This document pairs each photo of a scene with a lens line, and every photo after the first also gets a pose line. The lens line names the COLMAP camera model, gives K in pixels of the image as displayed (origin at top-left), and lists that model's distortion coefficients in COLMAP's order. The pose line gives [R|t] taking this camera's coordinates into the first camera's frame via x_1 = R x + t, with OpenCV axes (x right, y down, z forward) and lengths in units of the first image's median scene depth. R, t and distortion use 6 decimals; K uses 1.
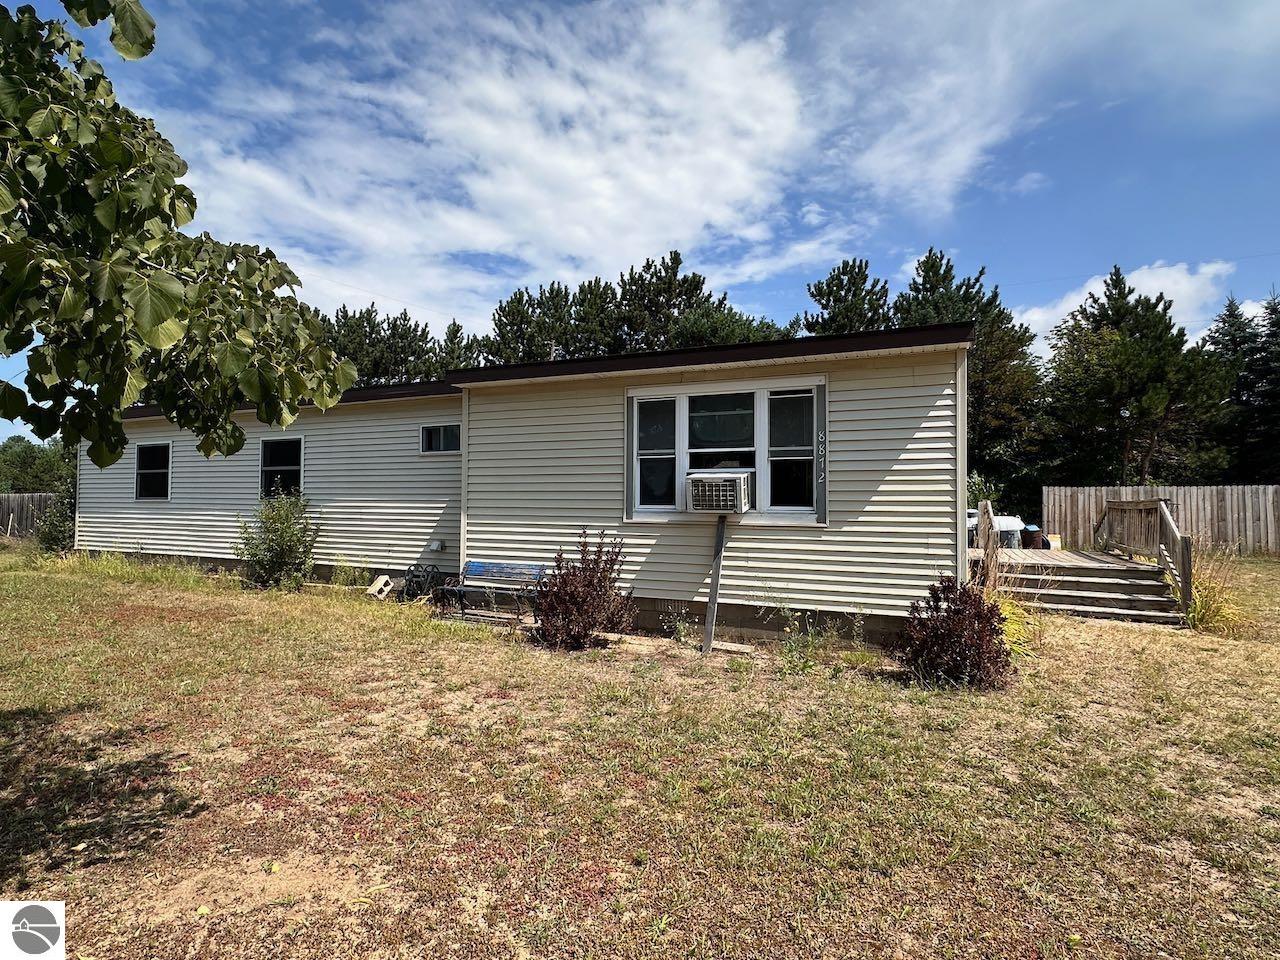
lens RADIAL K [[672.6, 0, 642.2], [0, 672.6, 507.4], [0, 0, 1]] dist [-0.000323, 0.002552]
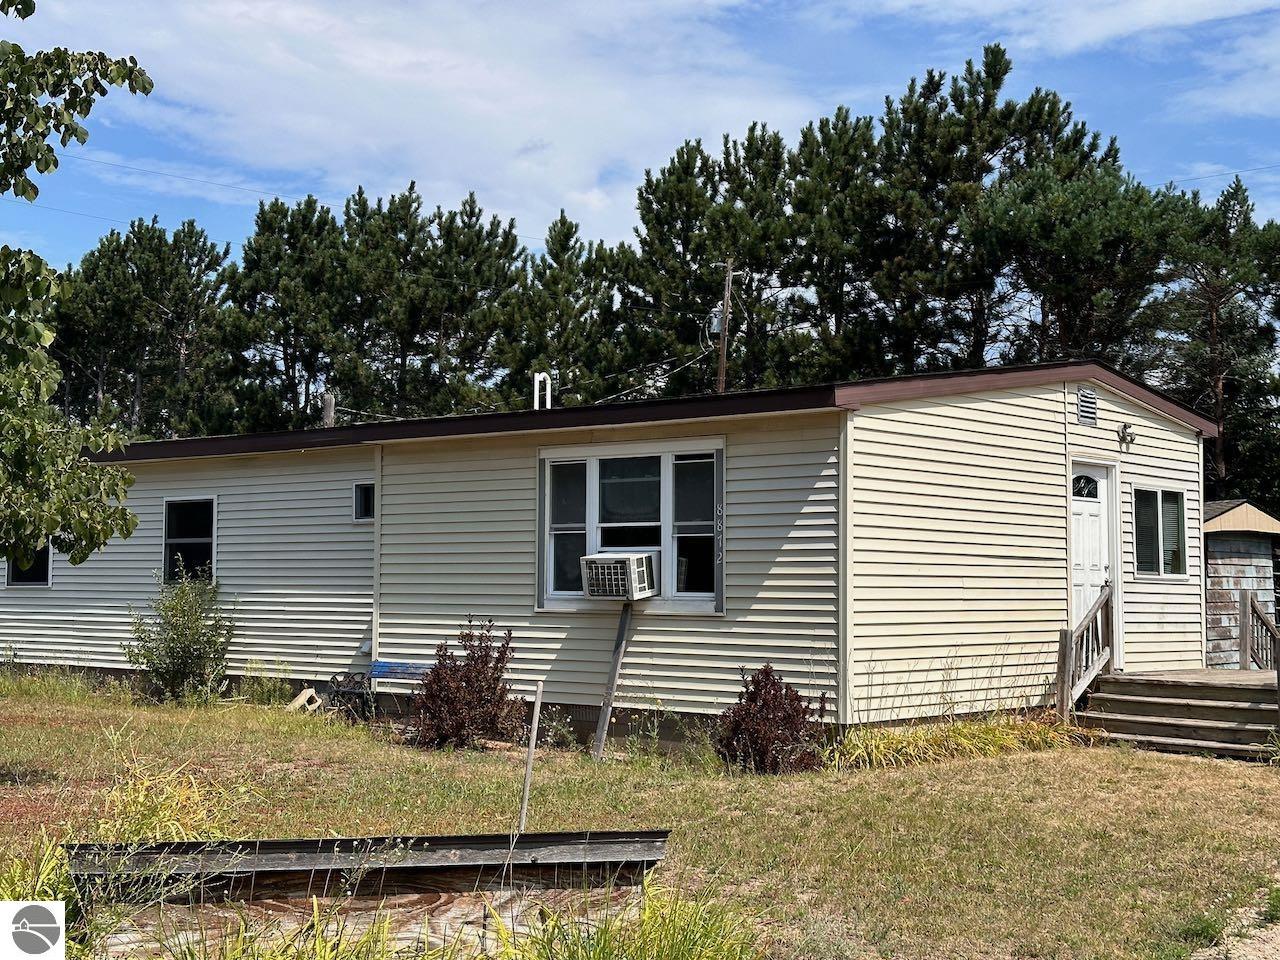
lens RADIAL K [[1796.5, 0, 609.5], [0, 1796.5, 478.3], [0, 0, 1]] dist [0.077393, 0.000000]
pose [[0.952639, -0.017084, -0.303624, 0.427579], [-0.004294, 0.997565, -0.069604, 0.007018], [0.304074, 0.067611, 0.950246, -0.624397]]
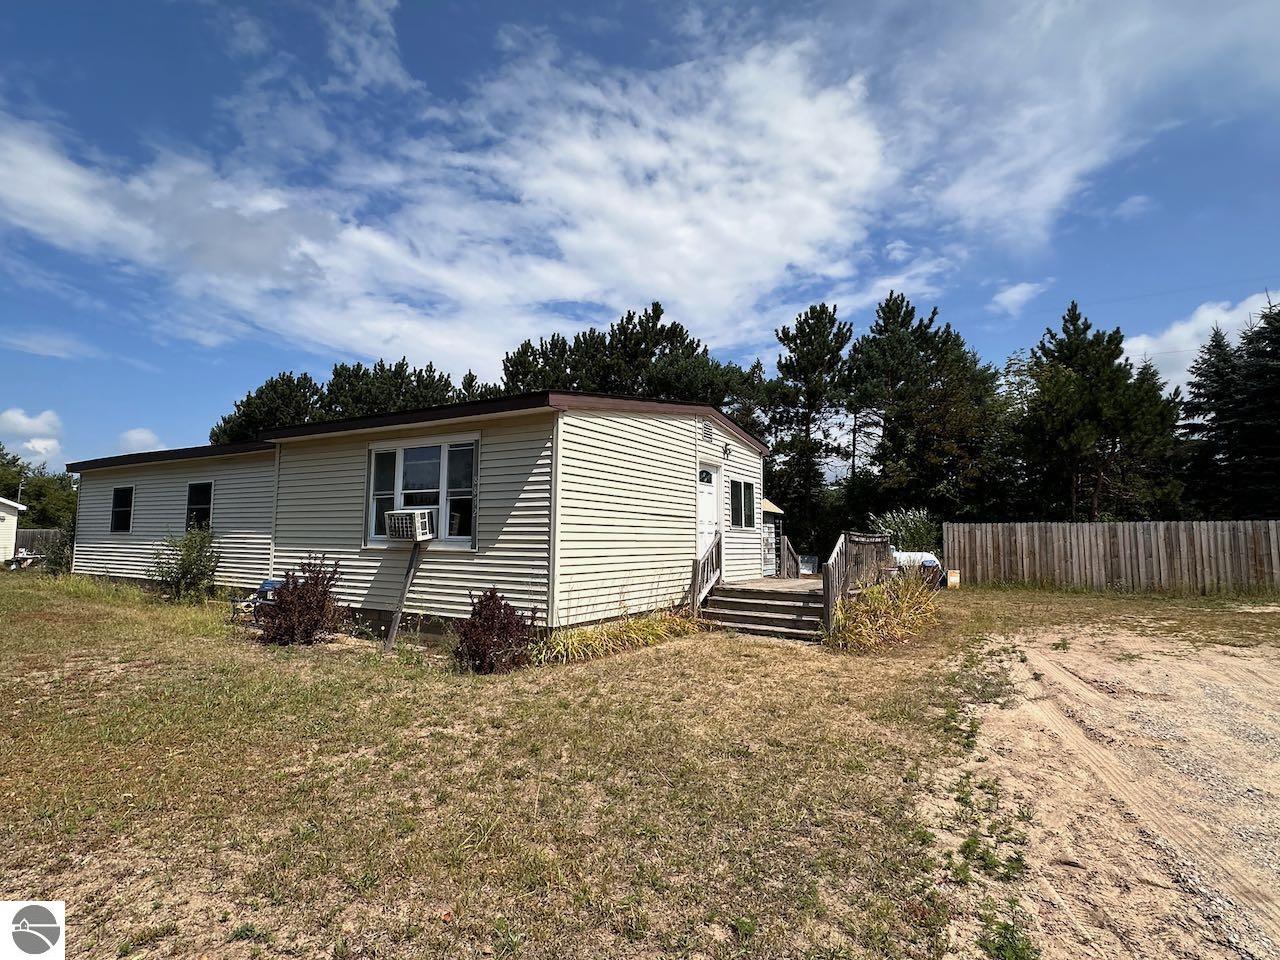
lens RADIAL K [[672.6, 0, 637.2], [0, 672.6, 489.8], [0, 0, 1]] dist [-0.000323, 0.002552]
pose [[0.992317, -0.004367, -0.123647, 0.375410], [-0.005669, 0.996722, -0.080703, 0.006618], [0.123594, 0.080784, 0.989039, -0.109278]]
